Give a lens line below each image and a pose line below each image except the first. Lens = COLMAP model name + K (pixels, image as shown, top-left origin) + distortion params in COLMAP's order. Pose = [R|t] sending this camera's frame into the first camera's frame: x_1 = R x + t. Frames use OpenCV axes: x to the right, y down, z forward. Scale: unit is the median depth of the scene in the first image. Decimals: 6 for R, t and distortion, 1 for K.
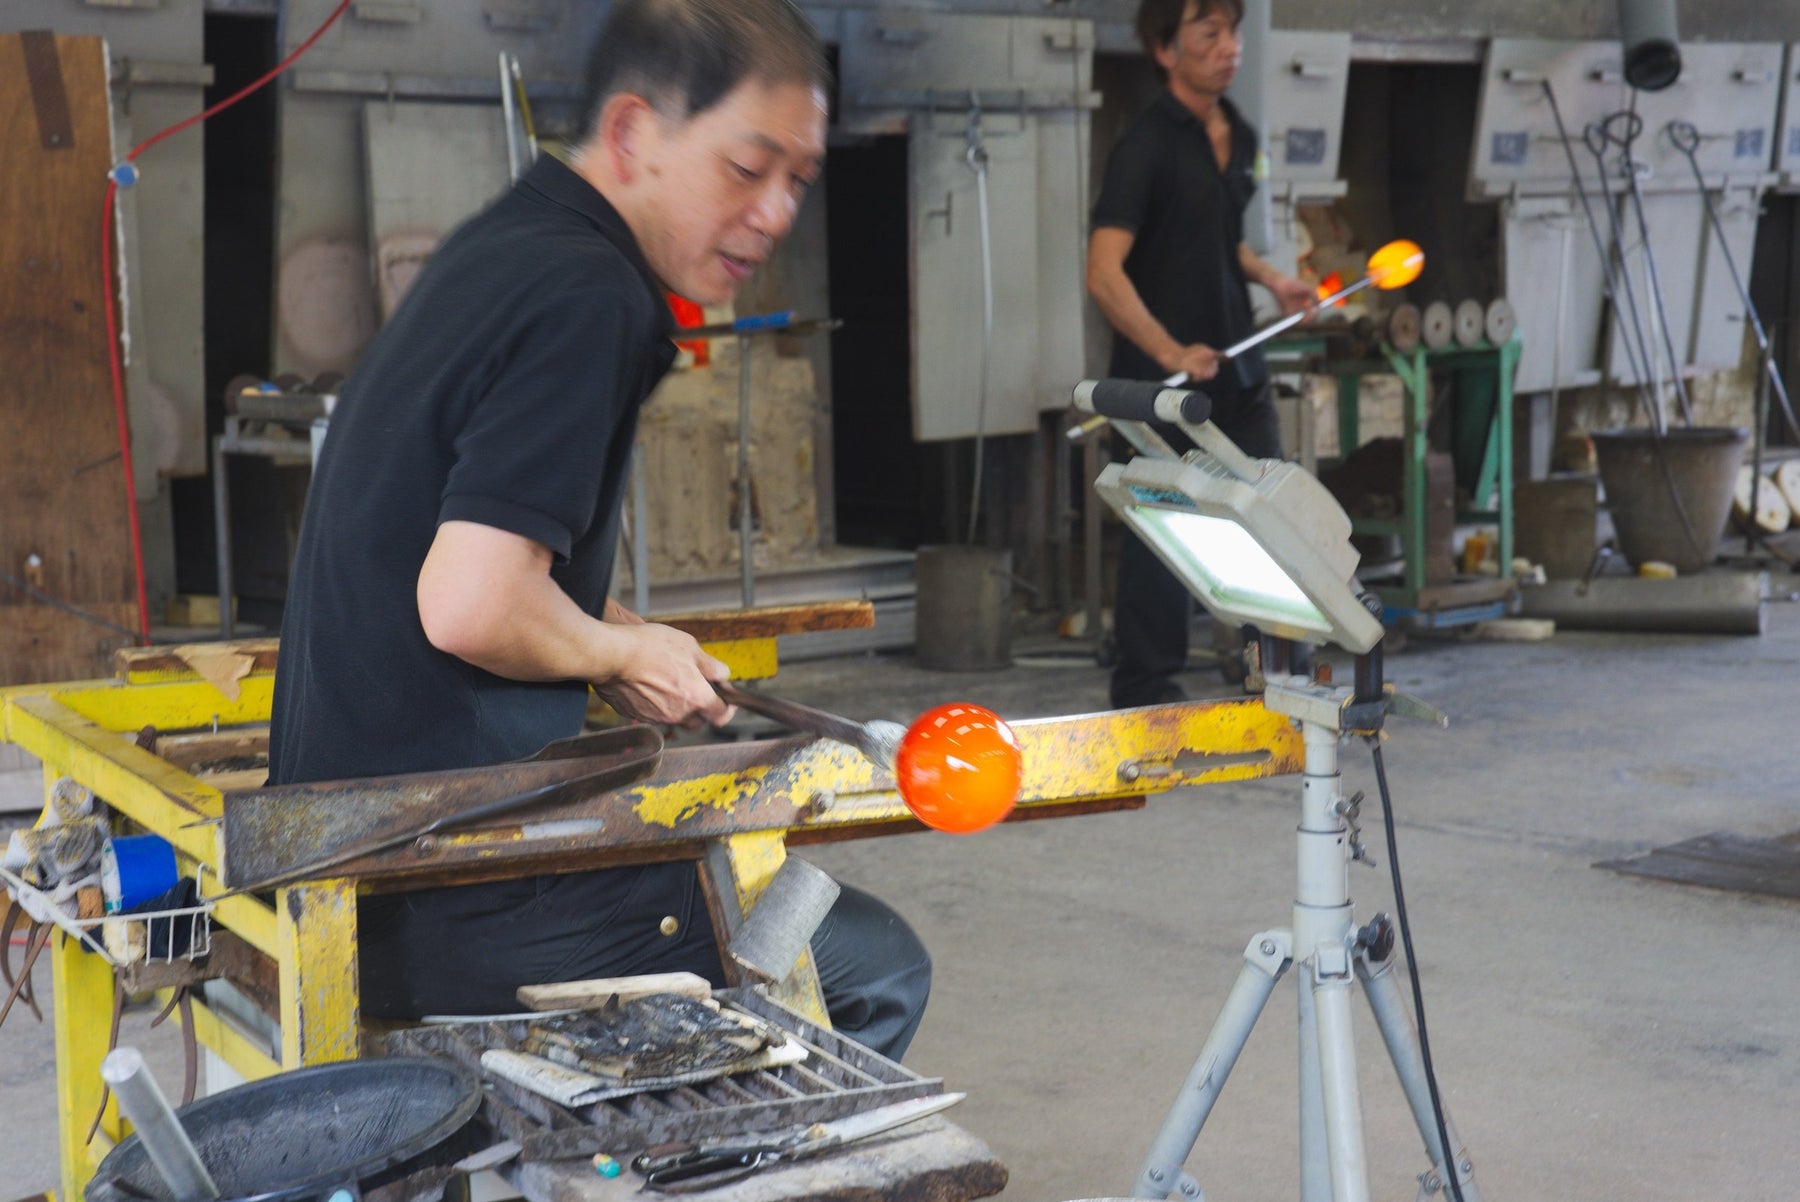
lens RADIAL K [[3797.7, 0, 900.4], [0, 3797.7, 604.3], [0, 0, 1]] dist [0.369604, 0.000000]
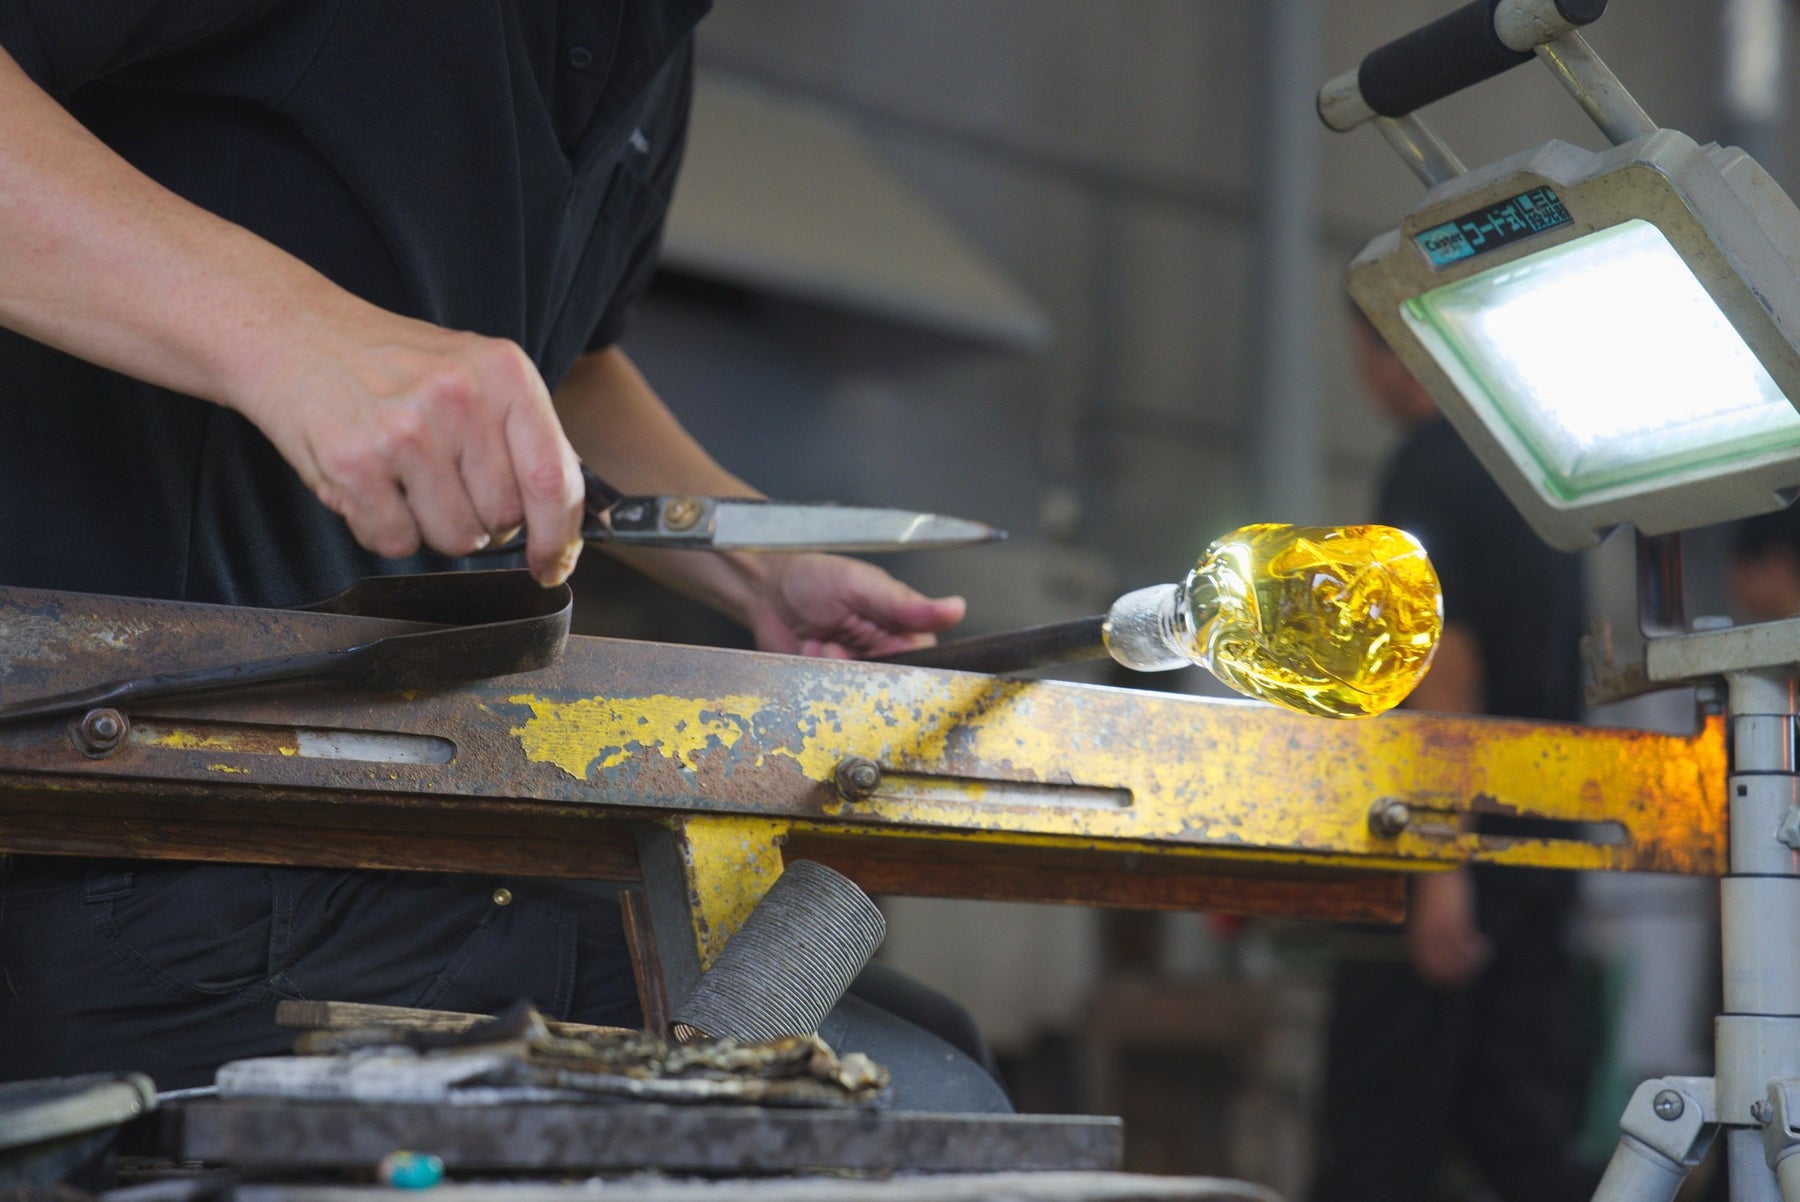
lens RADIAL K [[3797.7, 0, 899.9], [0, 3797.7, 596.8], [0, 0, 1]] dist [0.369604, 0.000000]
pose [[0.999034, 0.038085, 0.021939, -0.027313], [-0.030803, 0.962755, -0.268614, 0.174036], [-0.031352, 0.267679, 0.962998, 0.465320]]
